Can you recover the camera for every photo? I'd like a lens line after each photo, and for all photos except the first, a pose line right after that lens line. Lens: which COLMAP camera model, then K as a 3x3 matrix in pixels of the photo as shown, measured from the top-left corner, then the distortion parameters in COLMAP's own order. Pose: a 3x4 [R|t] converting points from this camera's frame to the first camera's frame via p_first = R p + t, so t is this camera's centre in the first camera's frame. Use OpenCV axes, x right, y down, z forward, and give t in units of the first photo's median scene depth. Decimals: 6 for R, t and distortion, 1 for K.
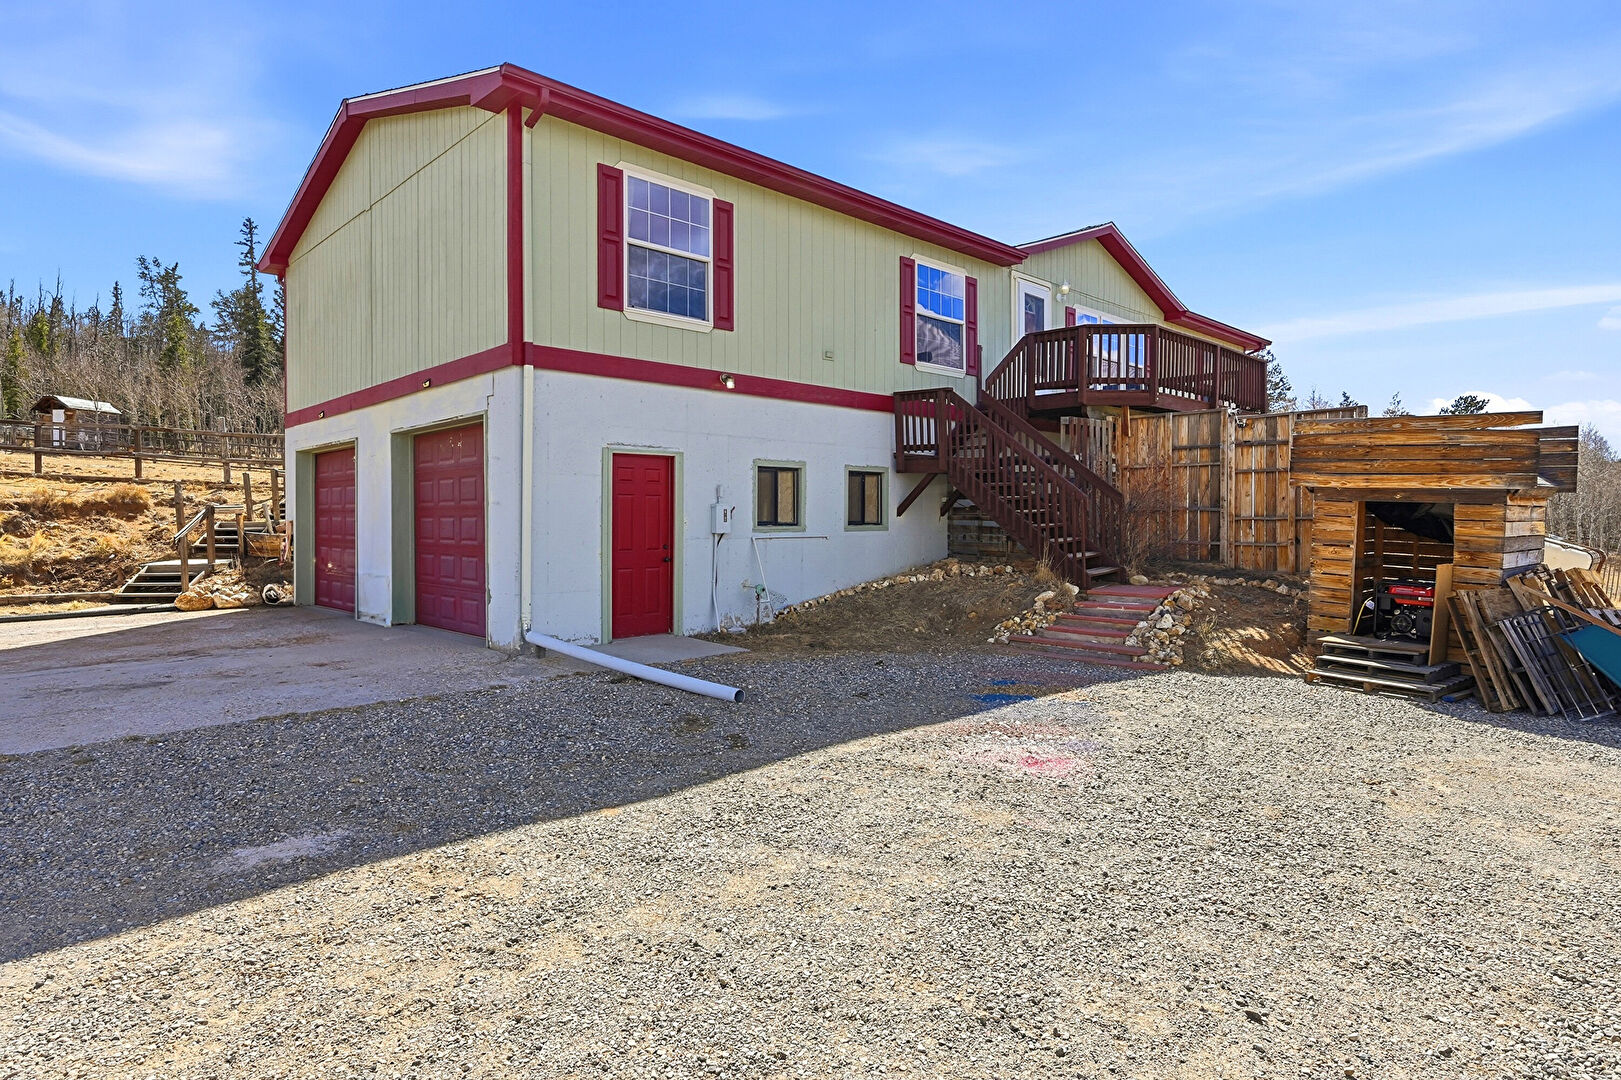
lens RADIAL K [[890.7, 0, 819.4], [0, 890.7, 532.5], [0, 0, 1]] dist [-0.004814, 0.000146]
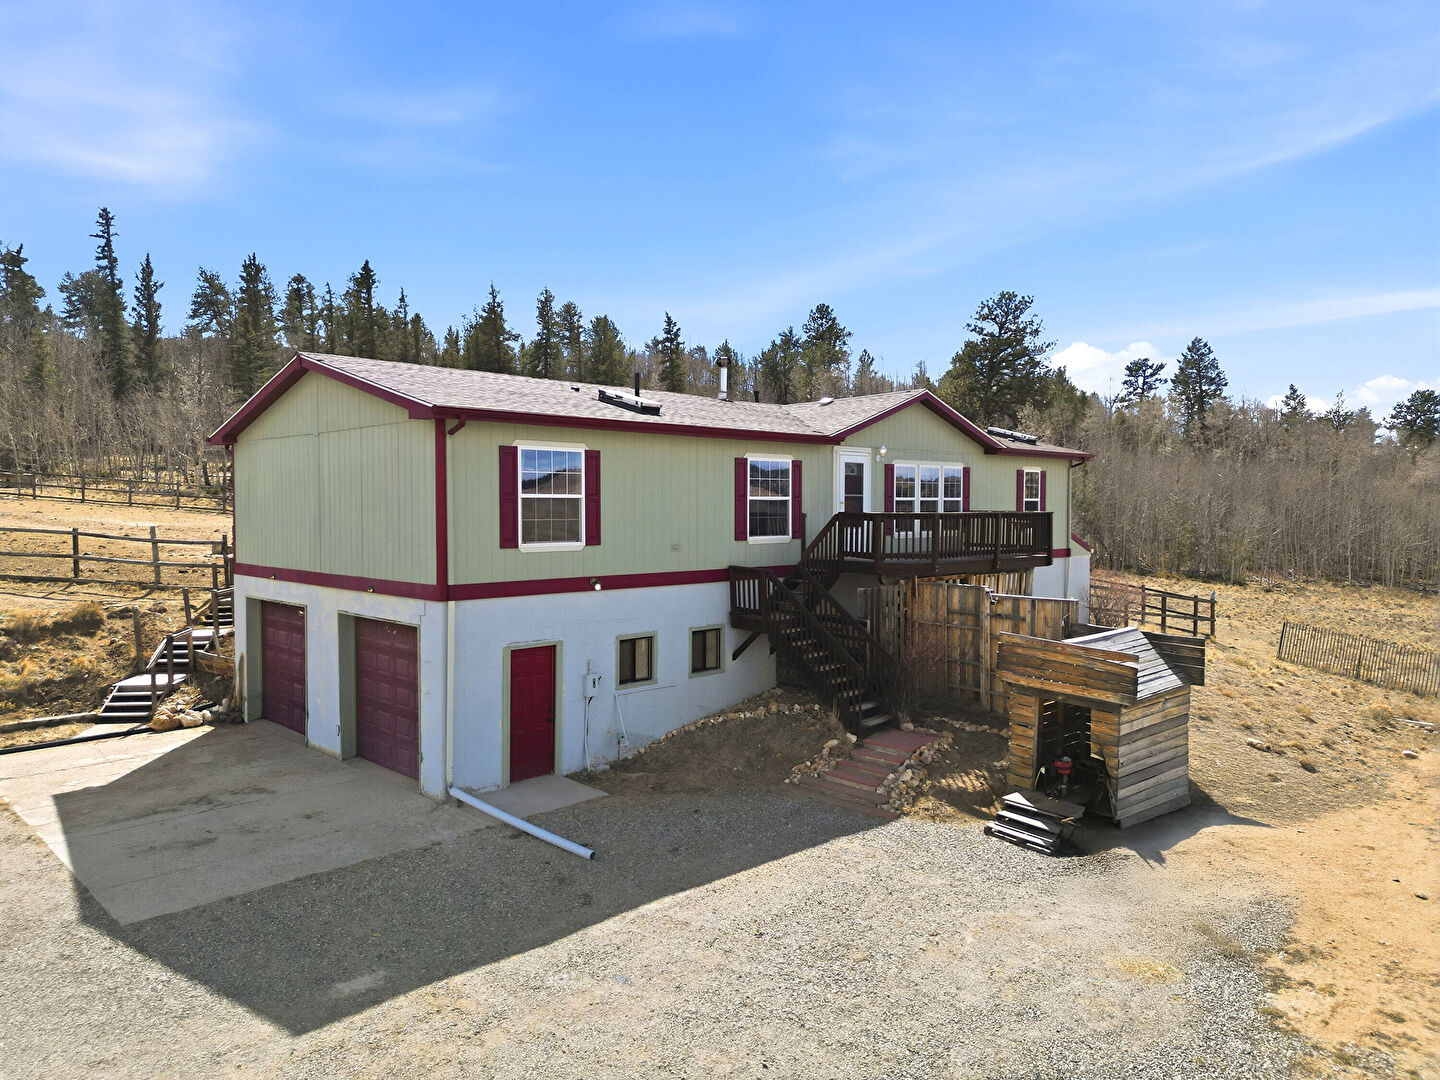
lens RADIAL K [[976.2, 0, 720.0], [0, 976.2, 540.0], [0, 0, 1]] dist [0.084364, -0.093569]
pose [[0.999983, 0.001309, -0.005613, 0.091076], [-0.001183, 0.999748, 0.022420, -0.262585], [0.005641, -0.022413, 0.999733, -0.463549]]
